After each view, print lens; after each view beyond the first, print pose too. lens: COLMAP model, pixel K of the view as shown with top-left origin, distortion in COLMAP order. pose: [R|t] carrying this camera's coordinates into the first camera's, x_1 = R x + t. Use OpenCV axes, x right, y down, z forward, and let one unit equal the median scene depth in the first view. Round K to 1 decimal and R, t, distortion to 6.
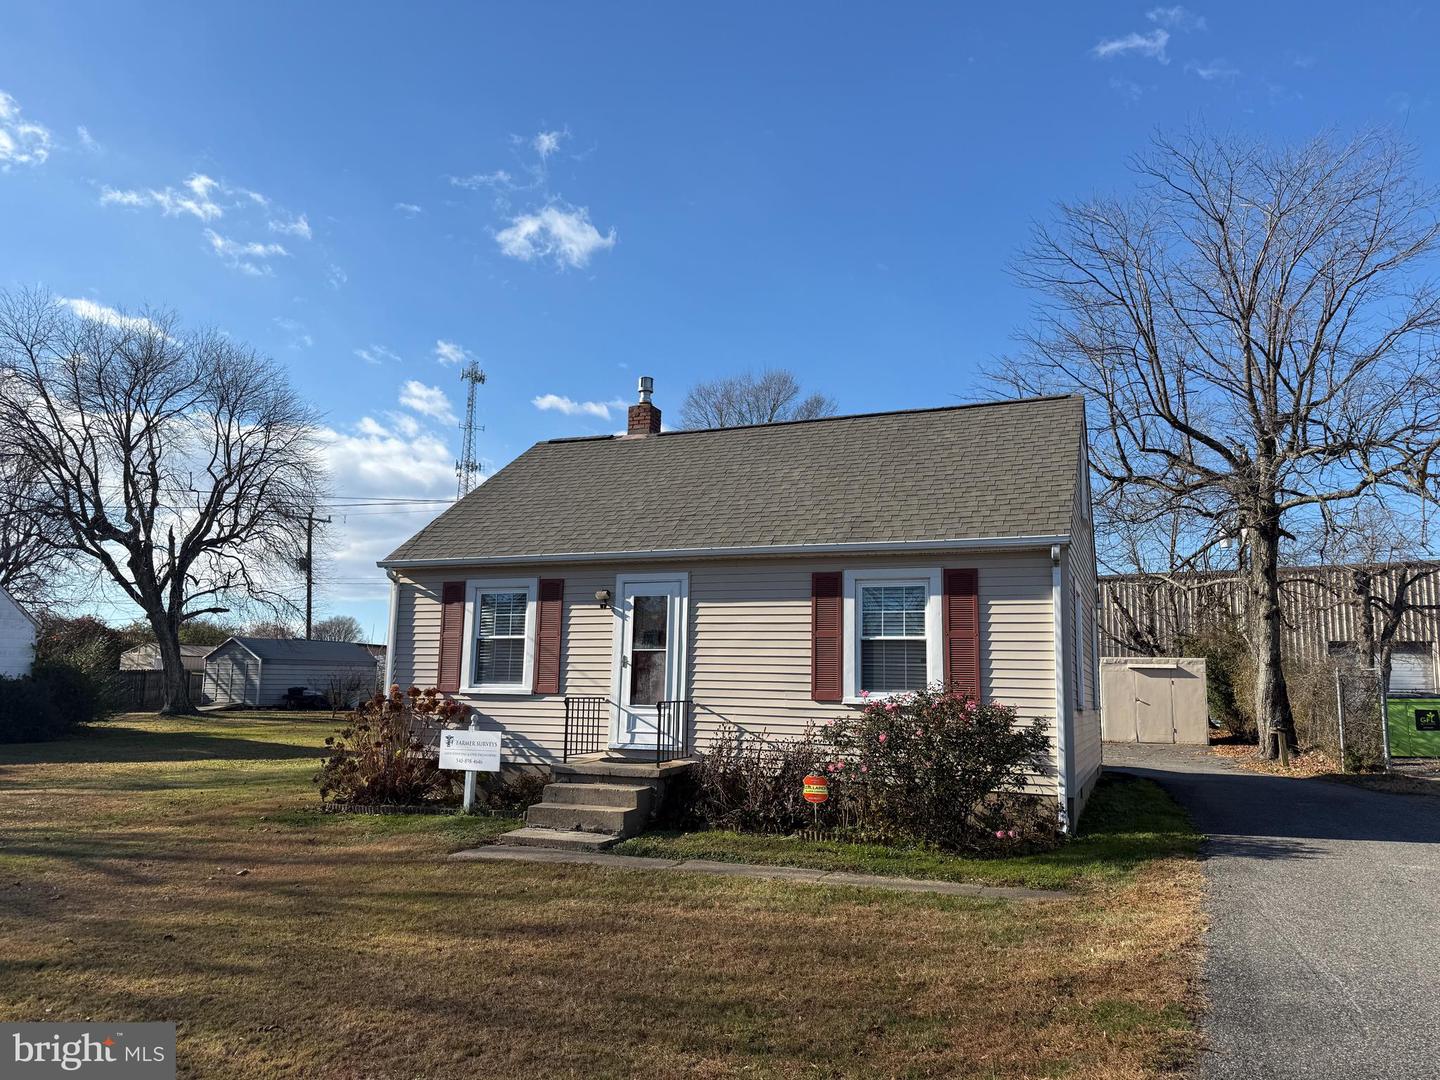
lens RADIAL K [[975.6, 0, 720.0], [0, 975.6, 540.0], [0, 0, 1]] dist [0.046842, -0.065349]
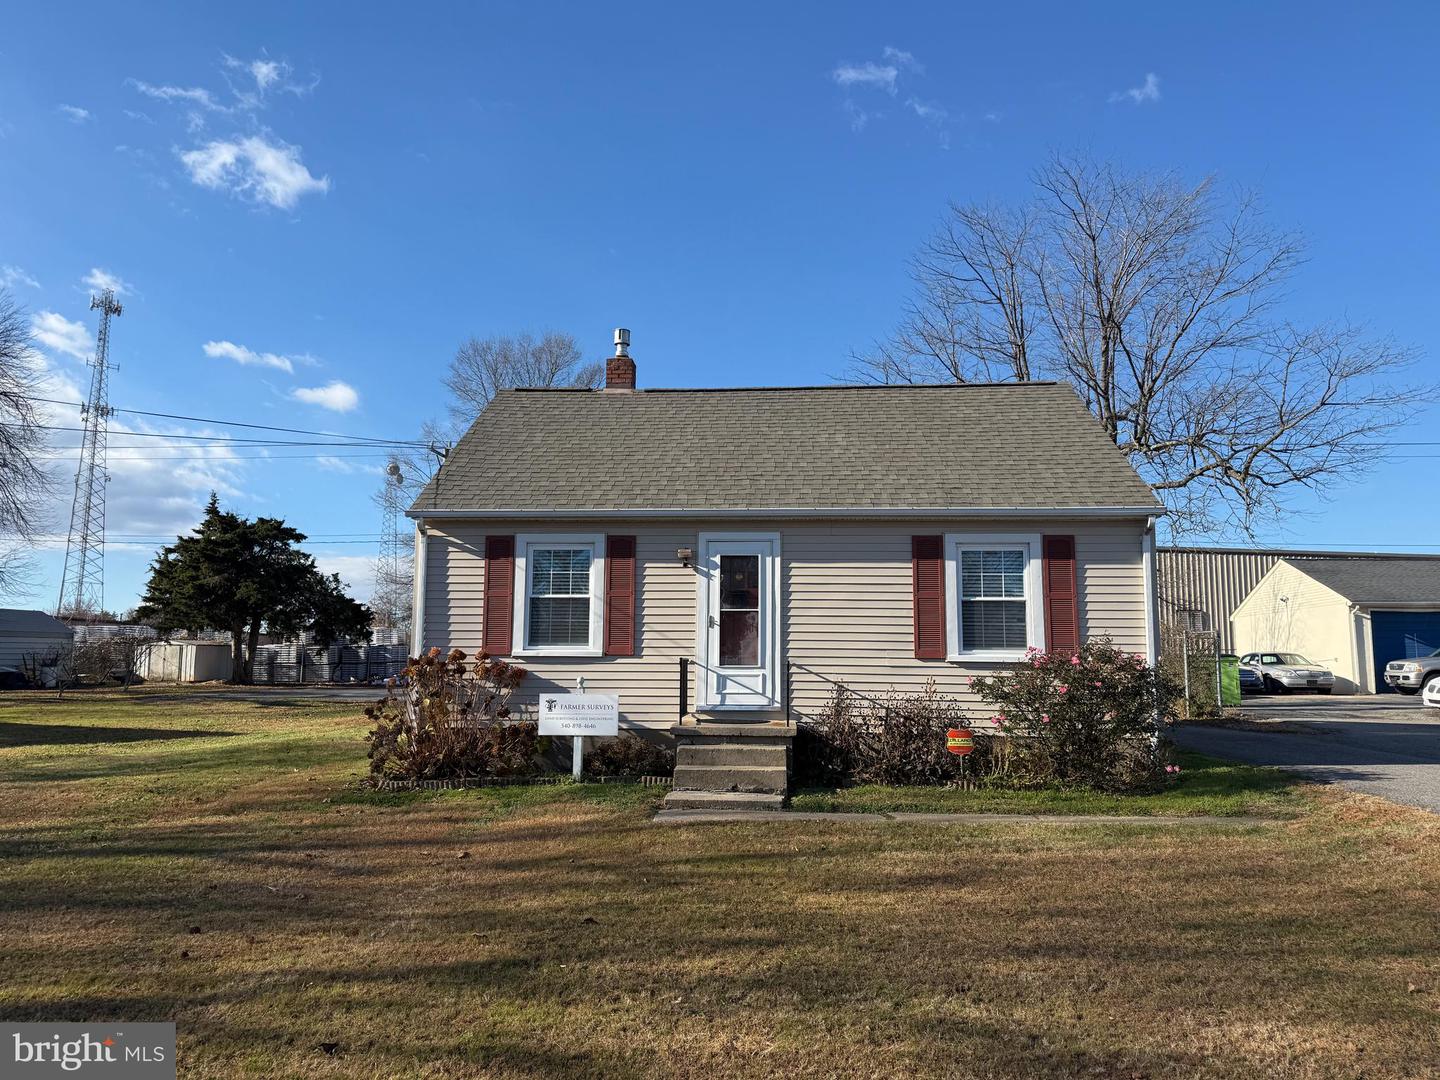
lens RADIAL K [[975.6, 0, 720.0], [0, 975.6, 540.0], [0, 0, 1]] dist [0.046842, -0.065349]
pose [[0.957640, 0.027283, 0.286672, -0.377495], [-0.034625, 0.999189, 0.020570, 0.023029], [-0.285879, -0.029625, 0.957808, 0.067310]]
